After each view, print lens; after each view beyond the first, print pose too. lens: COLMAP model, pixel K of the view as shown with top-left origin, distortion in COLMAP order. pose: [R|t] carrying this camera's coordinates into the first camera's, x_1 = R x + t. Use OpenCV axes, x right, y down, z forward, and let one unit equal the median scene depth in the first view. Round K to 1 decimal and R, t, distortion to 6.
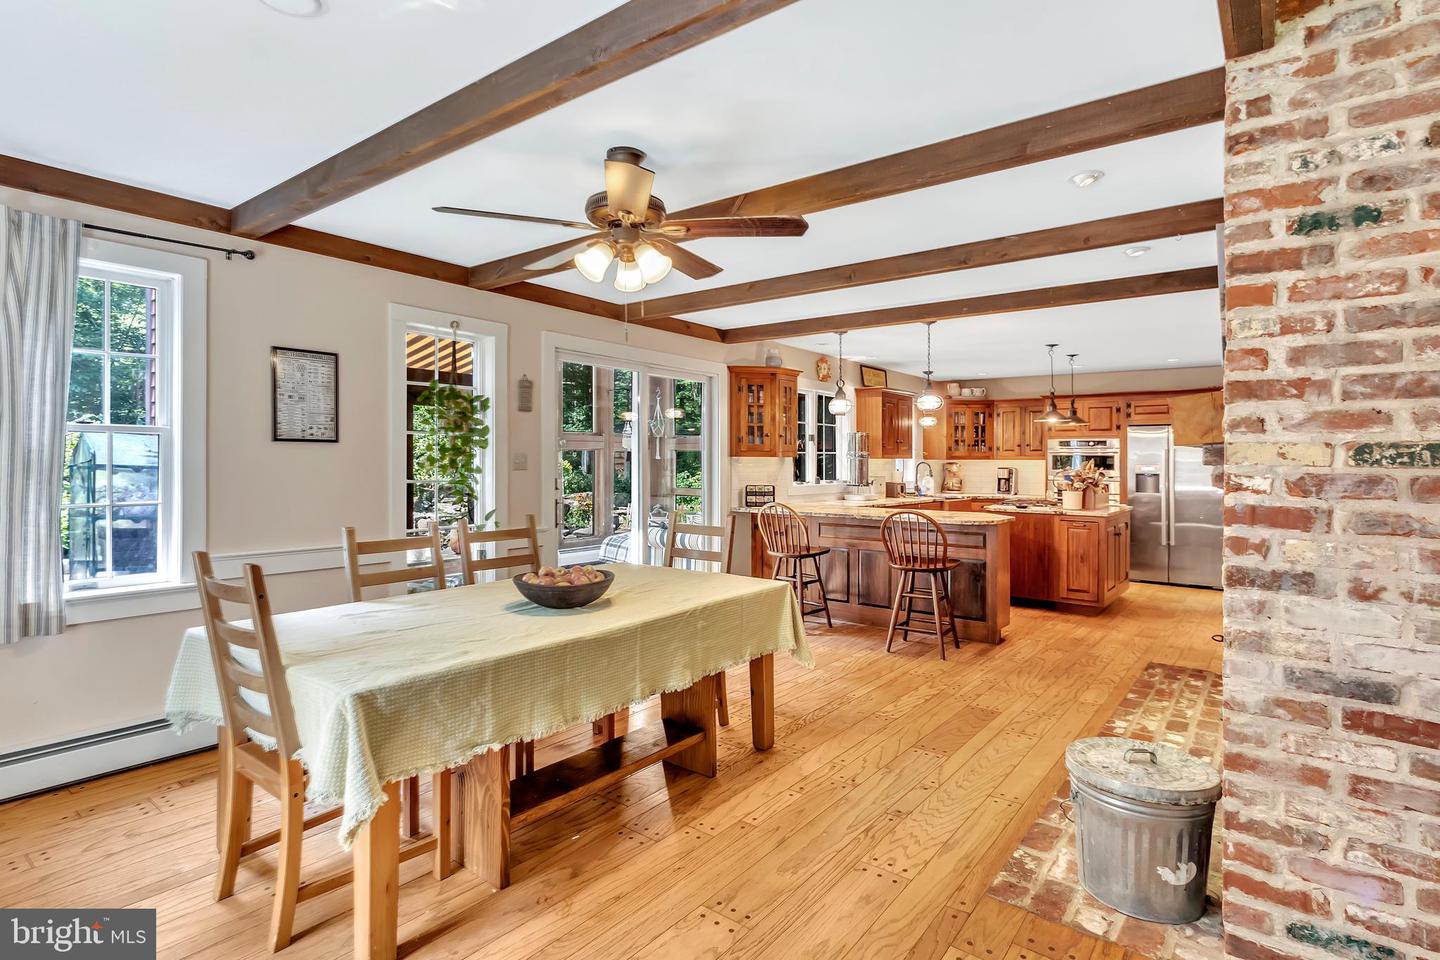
lens RADIAL K [[699.0, 0, 714.1], [0, 699.0, 466.3], [0, 0, 1]] dist [-0.002050, 0.000337]
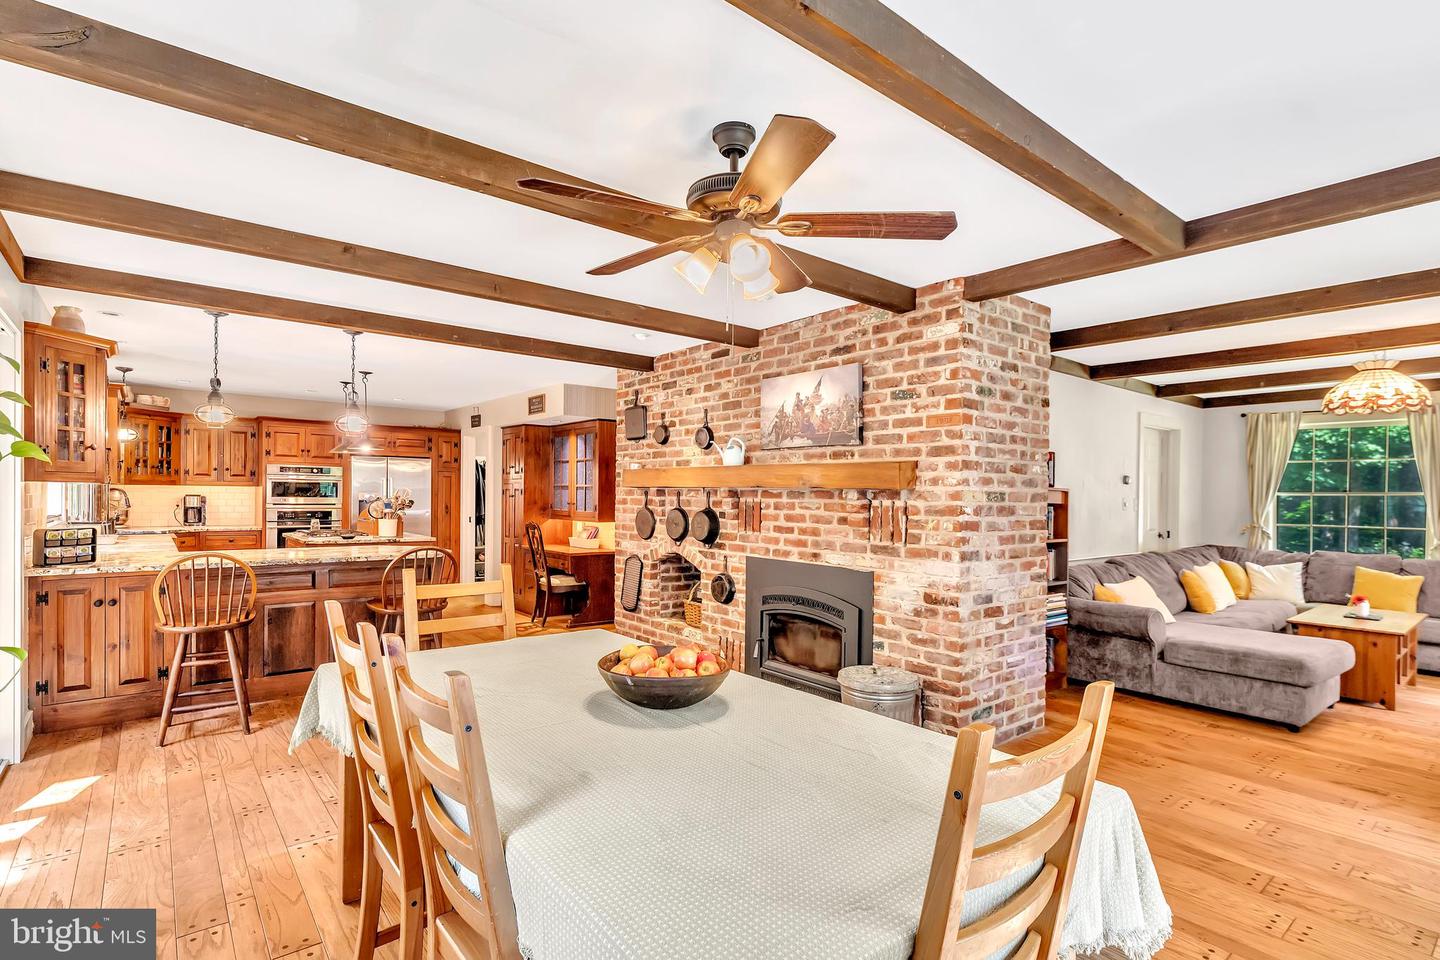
lens RADIAL K [[687.1, 0, 715.7], [0, 687.1, 501.1], [0, 0, 1]] dist [-0.001203, 0.000008]
pose [[0.276596, -0.010674, 0.960927, -0.395759], [-0.004204, 0.999915, 0.012317, -0.007007], [-0.960977, -0.007447, 0.276527, 0.329406]]
